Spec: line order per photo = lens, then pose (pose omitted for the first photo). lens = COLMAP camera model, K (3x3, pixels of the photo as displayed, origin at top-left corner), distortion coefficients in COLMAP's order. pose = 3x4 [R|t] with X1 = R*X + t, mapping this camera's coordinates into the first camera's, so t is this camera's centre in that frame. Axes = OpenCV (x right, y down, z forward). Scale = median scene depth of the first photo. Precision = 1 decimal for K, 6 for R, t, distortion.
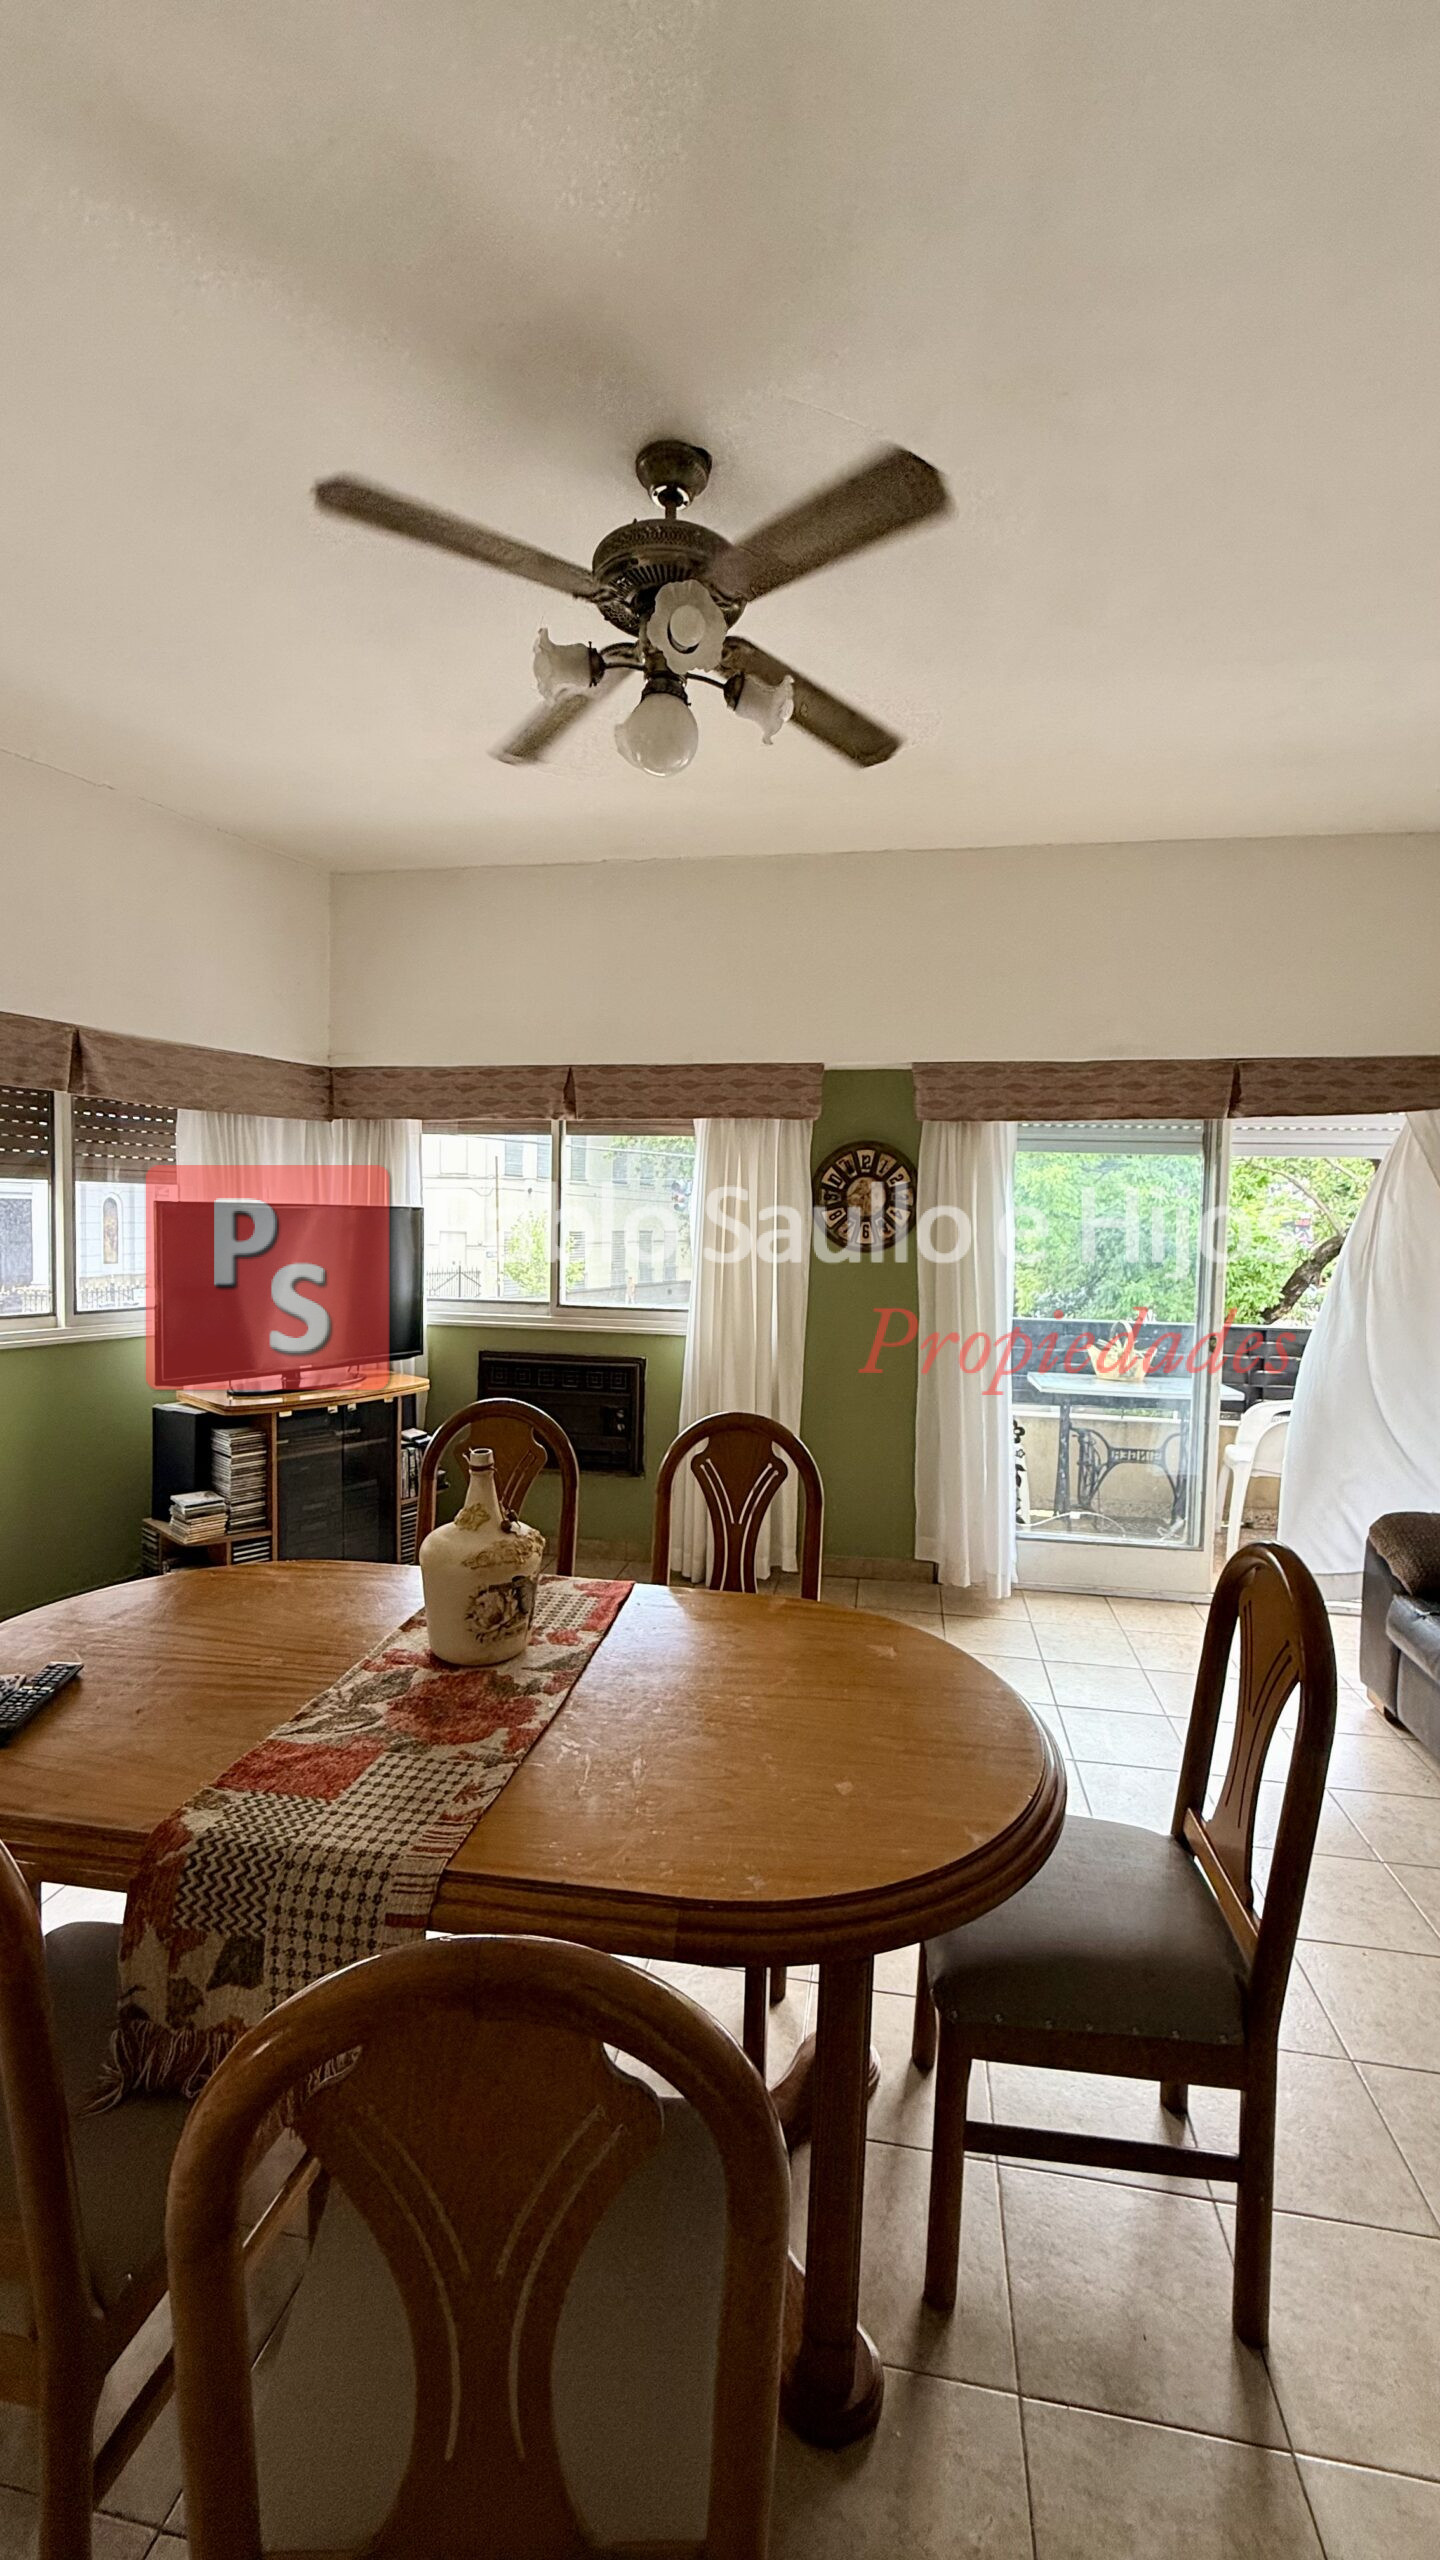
lens RADIAL K [[1017.7, 0, 720.0], [0, 1017.7, 1280.0], [0, 0, 1]] dist [0.003075, 0.000258]
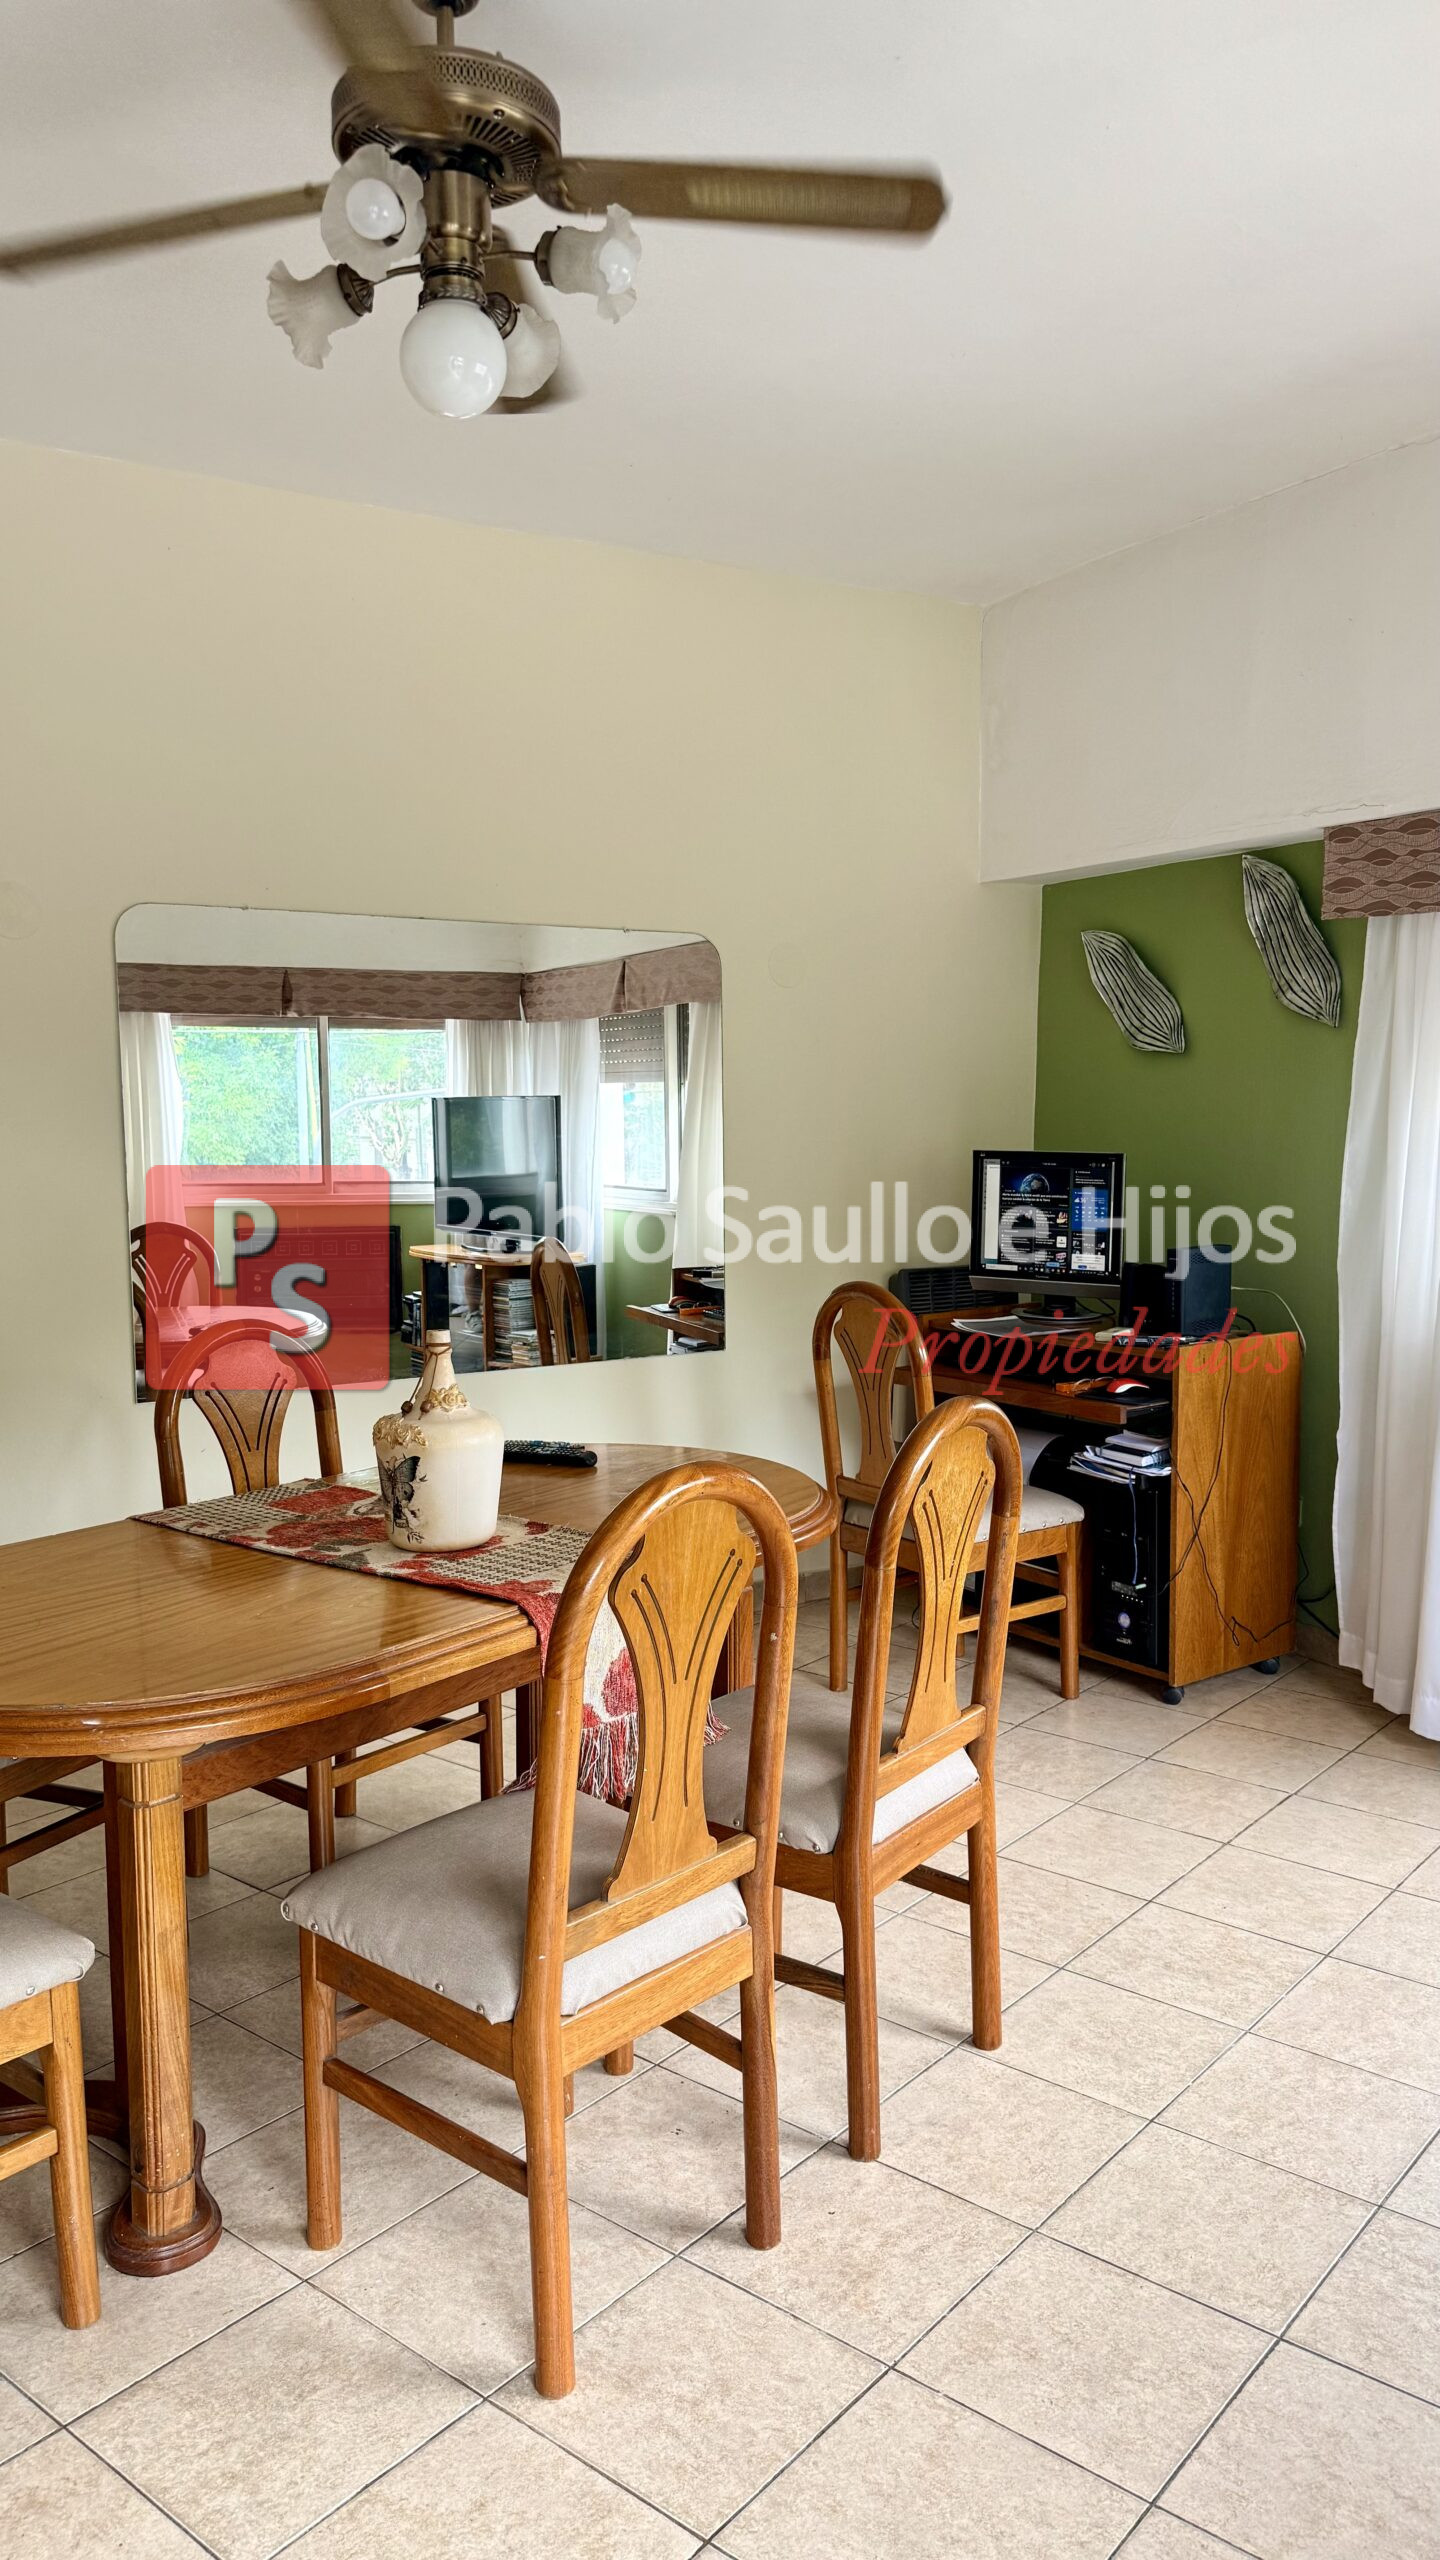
lens RADIAL K [[1782.1, 0, 725.9], [0, 1782.1, 1292.2], [0, 0, 1]] dist [0.124031, 0.000824]
pose [[-0.477955, 0.072450, -0.875391, 0.966147], [-0.060744, 0.991481, 0.115224, -0.069329], [0.876281, 0.108246, -0.469482, 1.775851]]
